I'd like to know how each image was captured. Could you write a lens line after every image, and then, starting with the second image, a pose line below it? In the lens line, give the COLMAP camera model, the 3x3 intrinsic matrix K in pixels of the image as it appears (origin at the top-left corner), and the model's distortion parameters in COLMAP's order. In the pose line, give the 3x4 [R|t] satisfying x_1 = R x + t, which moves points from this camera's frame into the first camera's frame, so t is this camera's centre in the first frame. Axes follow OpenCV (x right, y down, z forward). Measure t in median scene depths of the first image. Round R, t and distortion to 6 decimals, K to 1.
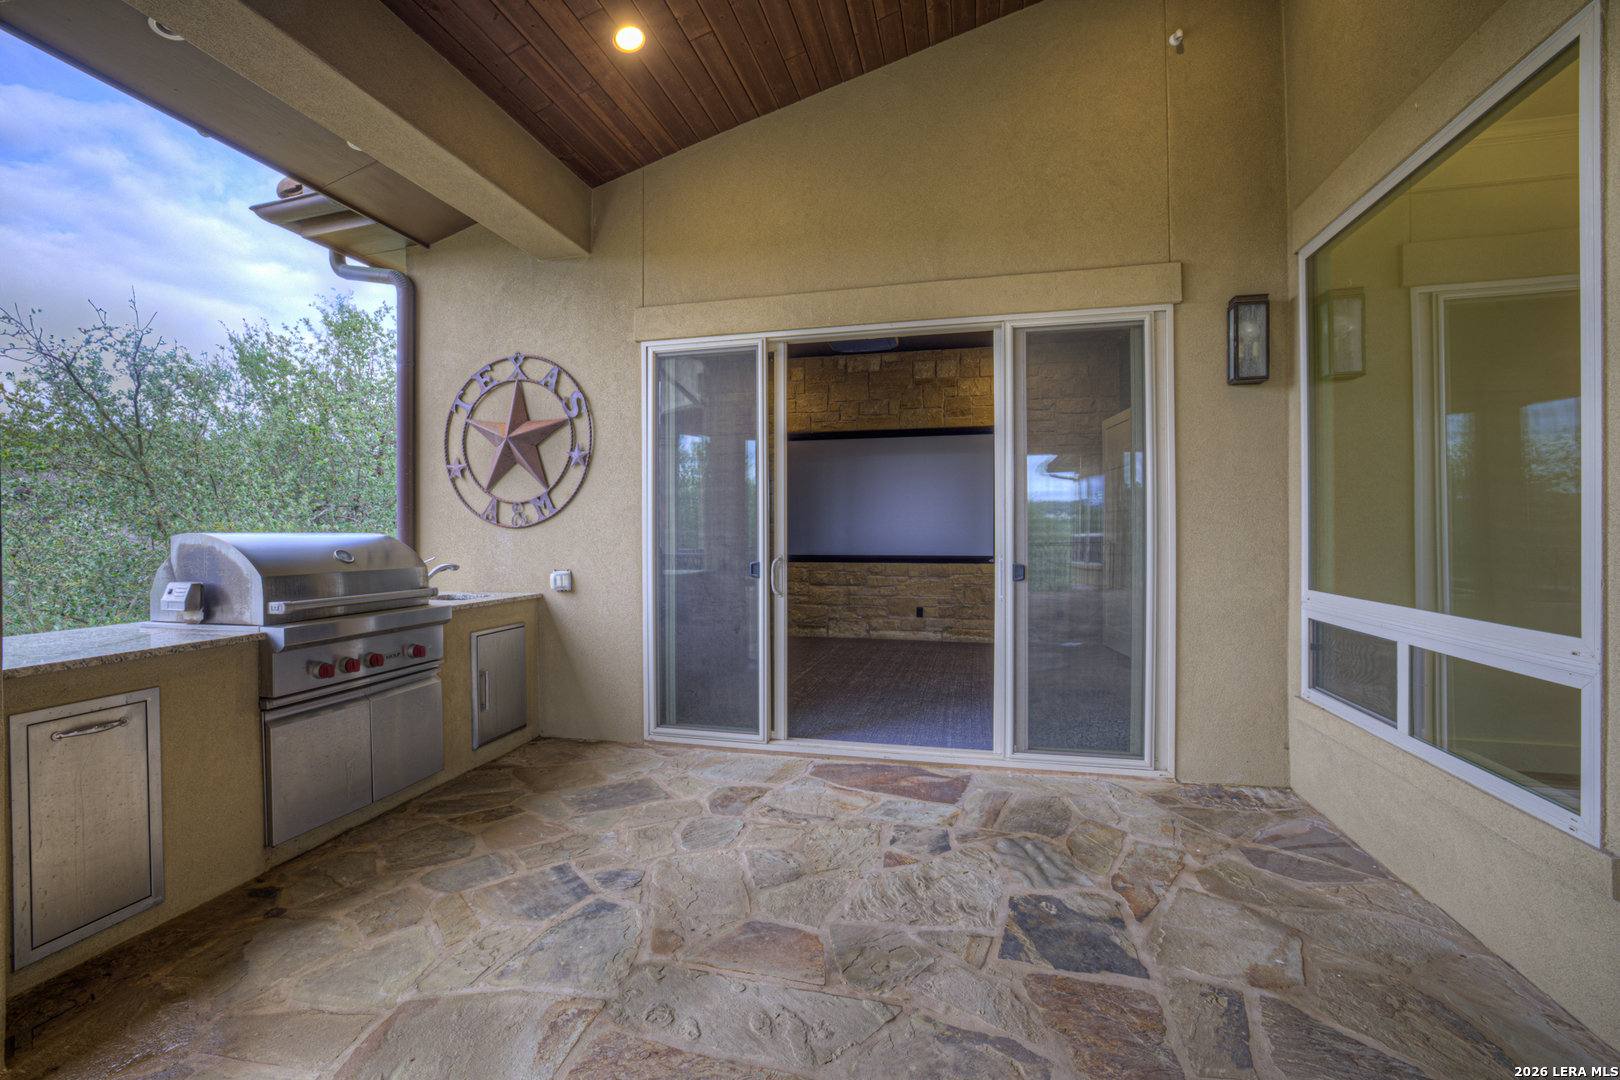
lens RADIAL K [[704.6, 0, 780.1], [0, 704.6, 536.6], [0, 0, 1]] dist [-0.017581, 0.002199]
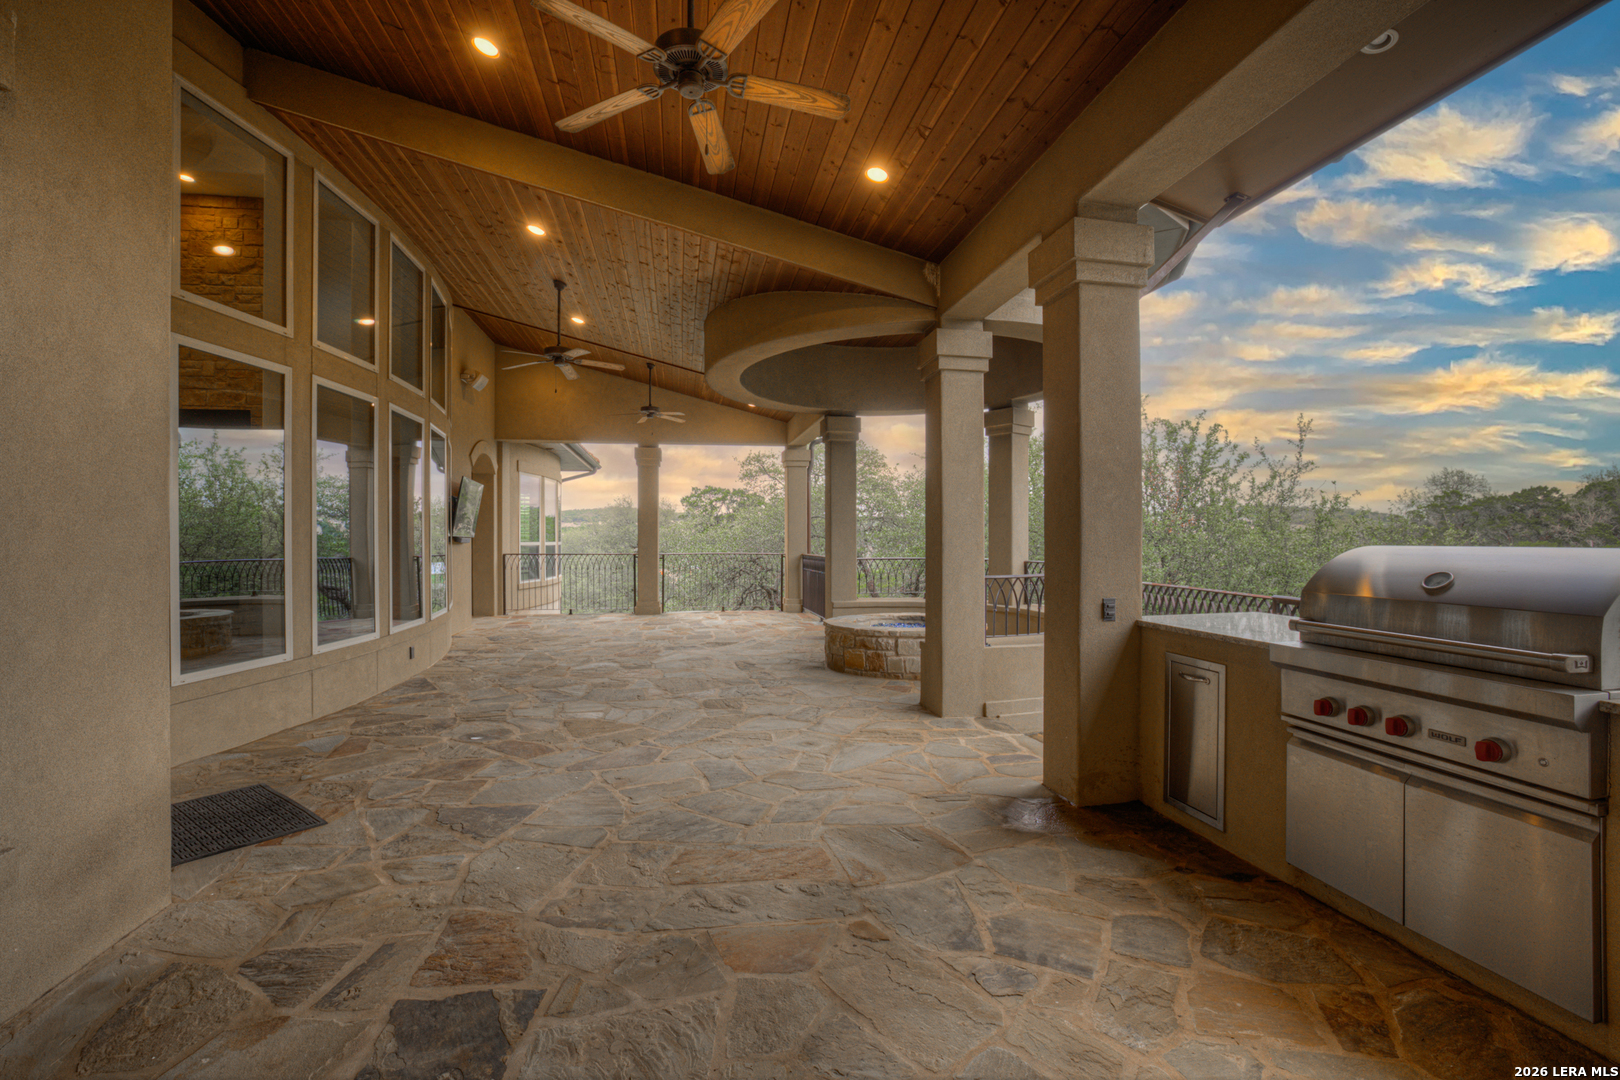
lens RADIAL K [[704.6, 0, 812.4], [0, 704.6, 539.4], [0, 0, 1]] dist [-0.017581, 0.002199]
pose [[-0.898812, 0.009864, -0.438222, 0.363329], [0.007876, 0.999949, 0.006353, -0.031486], [0.438263, 0.002258, -0.898844, 1.855684]]
